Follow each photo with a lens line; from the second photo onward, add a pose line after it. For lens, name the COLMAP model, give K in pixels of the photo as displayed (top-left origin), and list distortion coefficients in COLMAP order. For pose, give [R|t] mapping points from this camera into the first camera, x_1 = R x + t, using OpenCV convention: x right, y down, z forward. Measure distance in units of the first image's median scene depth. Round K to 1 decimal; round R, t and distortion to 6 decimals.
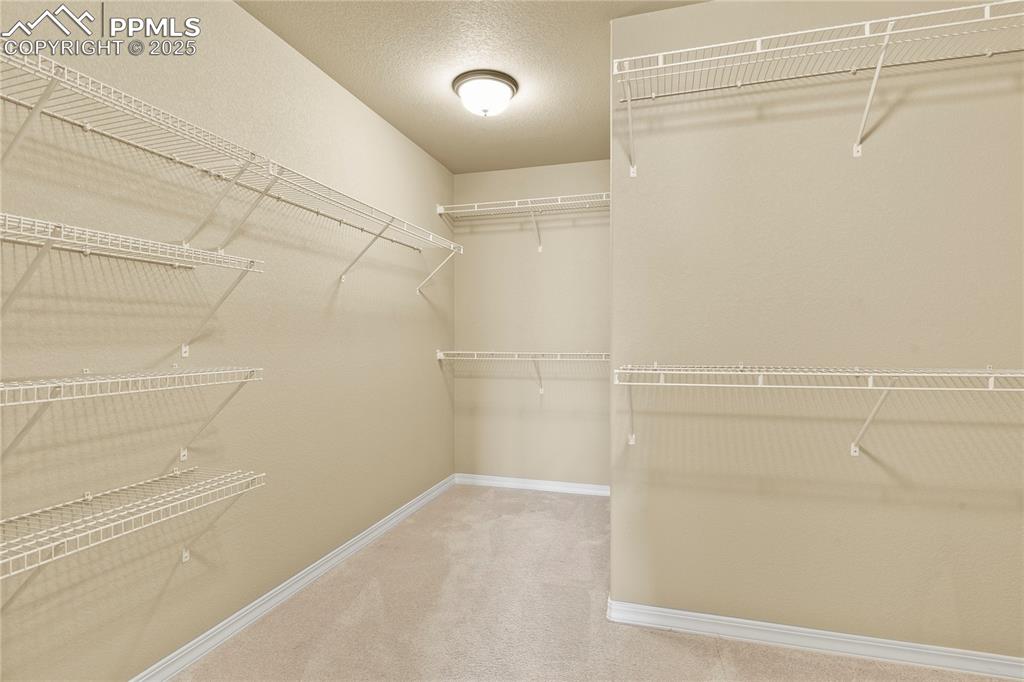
lens RADIAL K [[505.8, 0, 511.1], [0, 505.8, 340.7], [0, 0, 1]] dist [-0.004080, -0.002529]
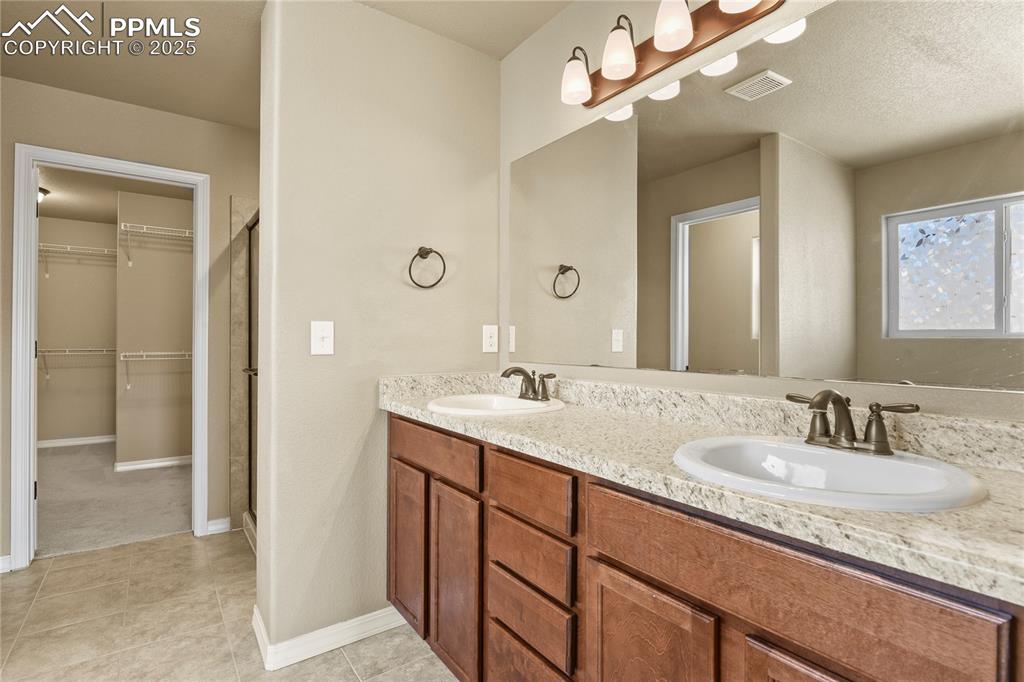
lens RADIAL K [[505.8, 0, 511.1], [0, 505.8, 340.7], [0, 0, 1]] dist [-0.004080, -0.002529]
pose [[0.620614, 0.006377, 0.784091, -0.439993], [-0.002261, 0.999977, -0.006343, 0.008679], [-0.784113, 0.002164, 0.620614, -1.630325]]
